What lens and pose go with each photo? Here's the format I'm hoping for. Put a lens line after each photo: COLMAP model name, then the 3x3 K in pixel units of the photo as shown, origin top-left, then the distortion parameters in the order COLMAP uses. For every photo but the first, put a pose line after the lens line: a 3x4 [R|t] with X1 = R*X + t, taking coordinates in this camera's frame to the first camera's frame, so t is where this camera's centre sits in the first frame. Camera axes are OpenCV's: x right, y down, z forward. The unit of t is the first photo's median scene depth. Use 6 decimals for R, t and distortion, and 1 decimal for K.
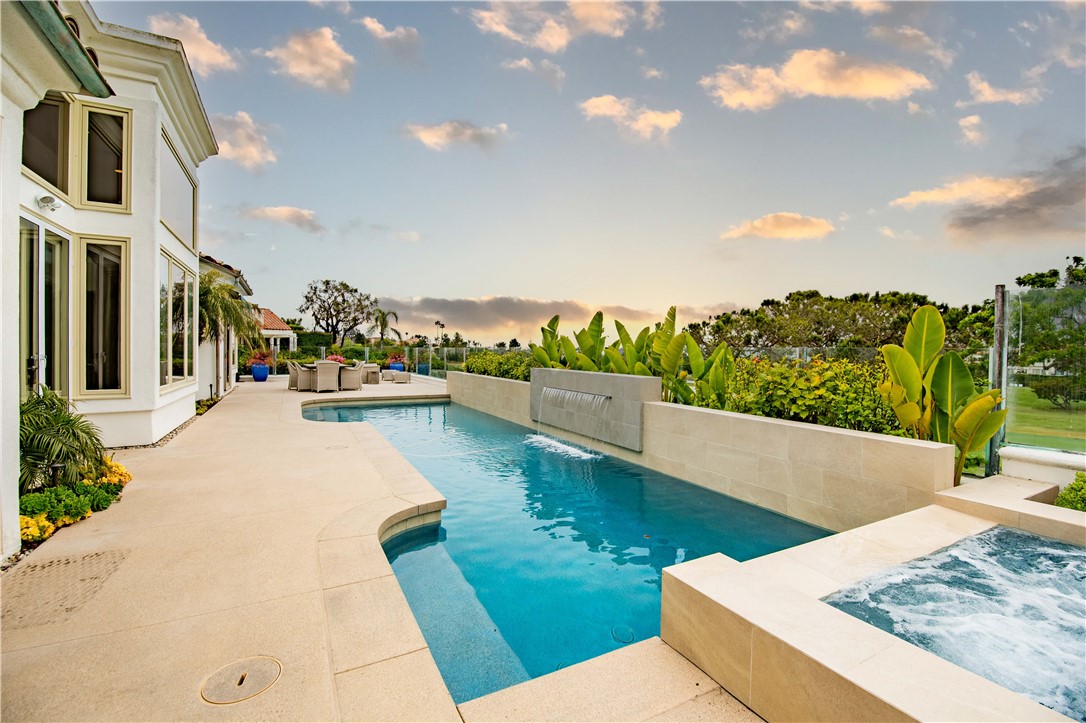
lens RADIAL K [[473.6, 0, 549.2], [0, 473.6, 358.4], [0, 0, 1]] dist [0.001252, -0.010341]
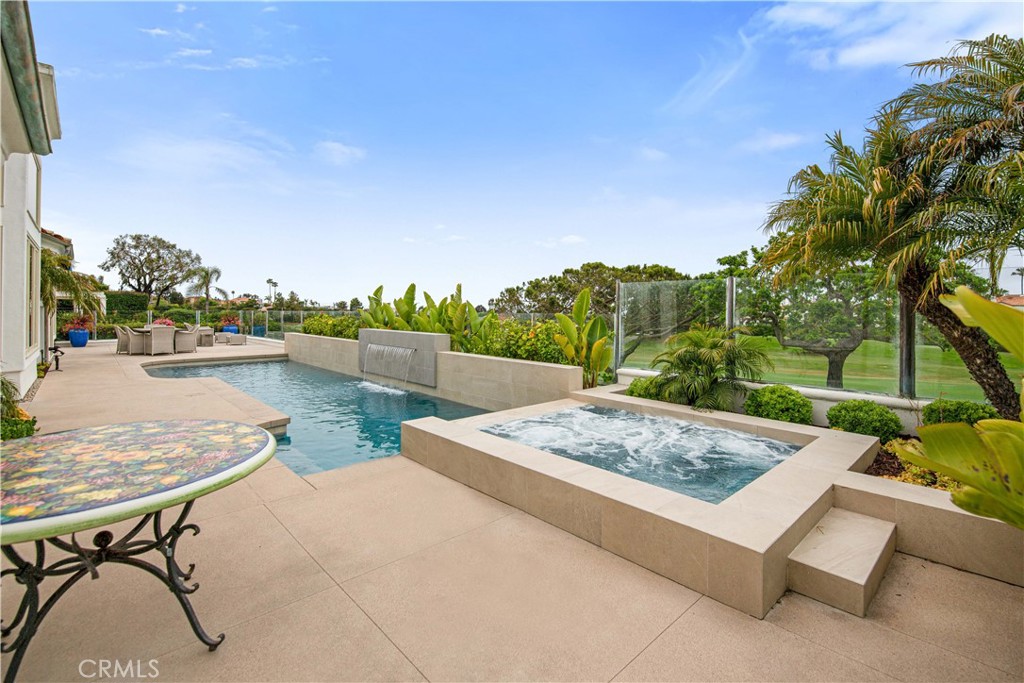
lens RADIAL K [[484.7, 0, 510.0], [0, 484.7, 314.1], [0, 0, 1]] dist [-0.000137, -0.000267]
pose [[0.973518, -0.010580, 0.228364, 0.031218], [0.011564, 0.999929, -0.002971, -0.005381], [-0.228316, 0.005533, 0.973571, -0.179466]]
